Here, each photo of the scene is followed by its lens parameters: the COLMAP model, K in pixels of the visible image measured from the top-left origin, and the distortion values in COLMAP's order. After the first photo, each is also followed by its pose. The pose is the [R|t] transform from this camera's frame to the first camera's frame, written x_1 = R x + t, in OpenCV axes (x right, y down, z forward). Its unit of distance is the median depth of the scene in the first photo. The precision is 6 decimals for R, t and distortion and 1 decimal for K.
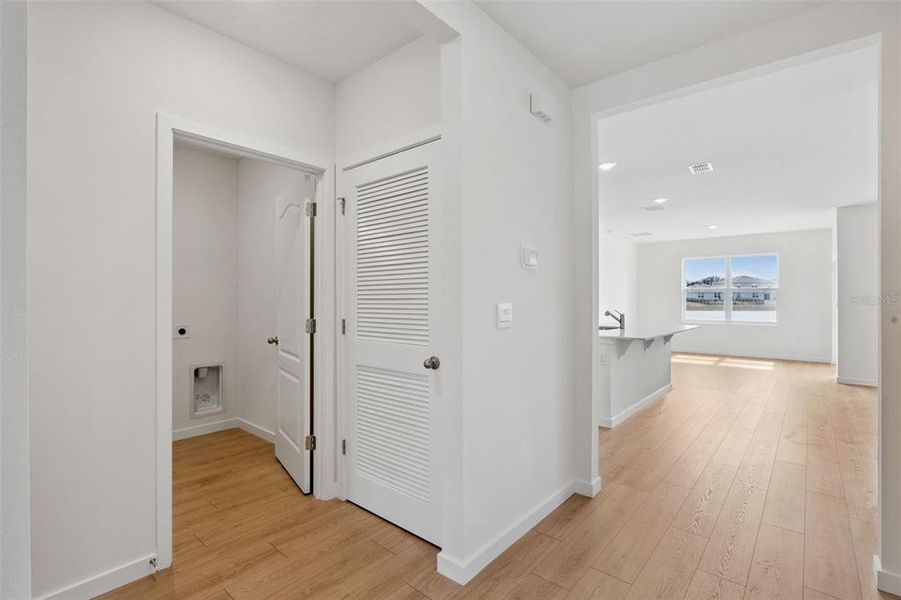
lens RADIAL K [[426.4, 0, 450.5], [0, 426.4, 300.0], [0, 0, 1]] dist [-0.008326, -0.000044]
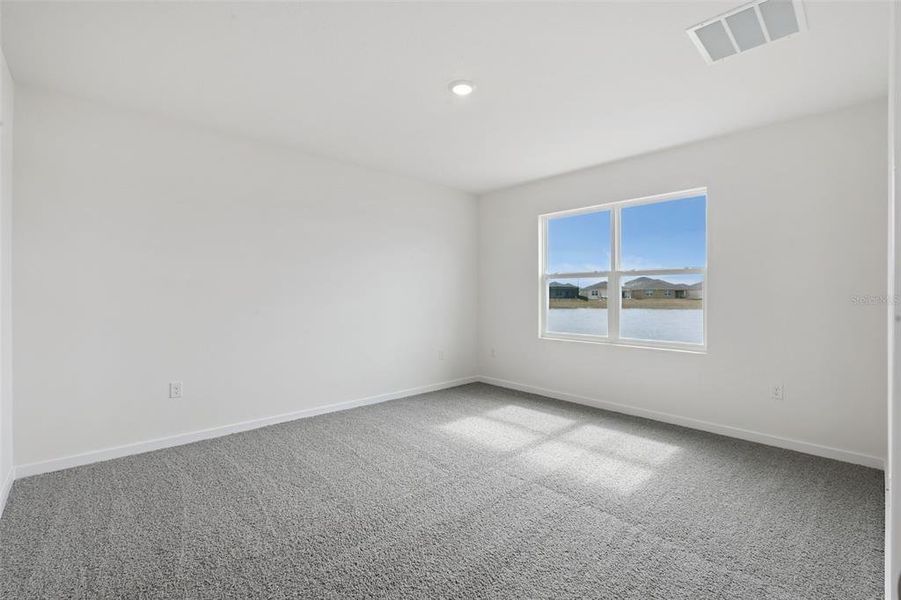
lens RADIAL K [[426.4, 0, 450.5], [0, 426.4, 300.0], [0, 0, 1]] dist [-0.008326, -0.000044]
pose [[0.990005, 0.010226, -0.140662, 0.531252], [-0.009948, 0.999947, 0.002683, 0.007478], [0.140682, -0.001257, 0.990054, 0.477787]]
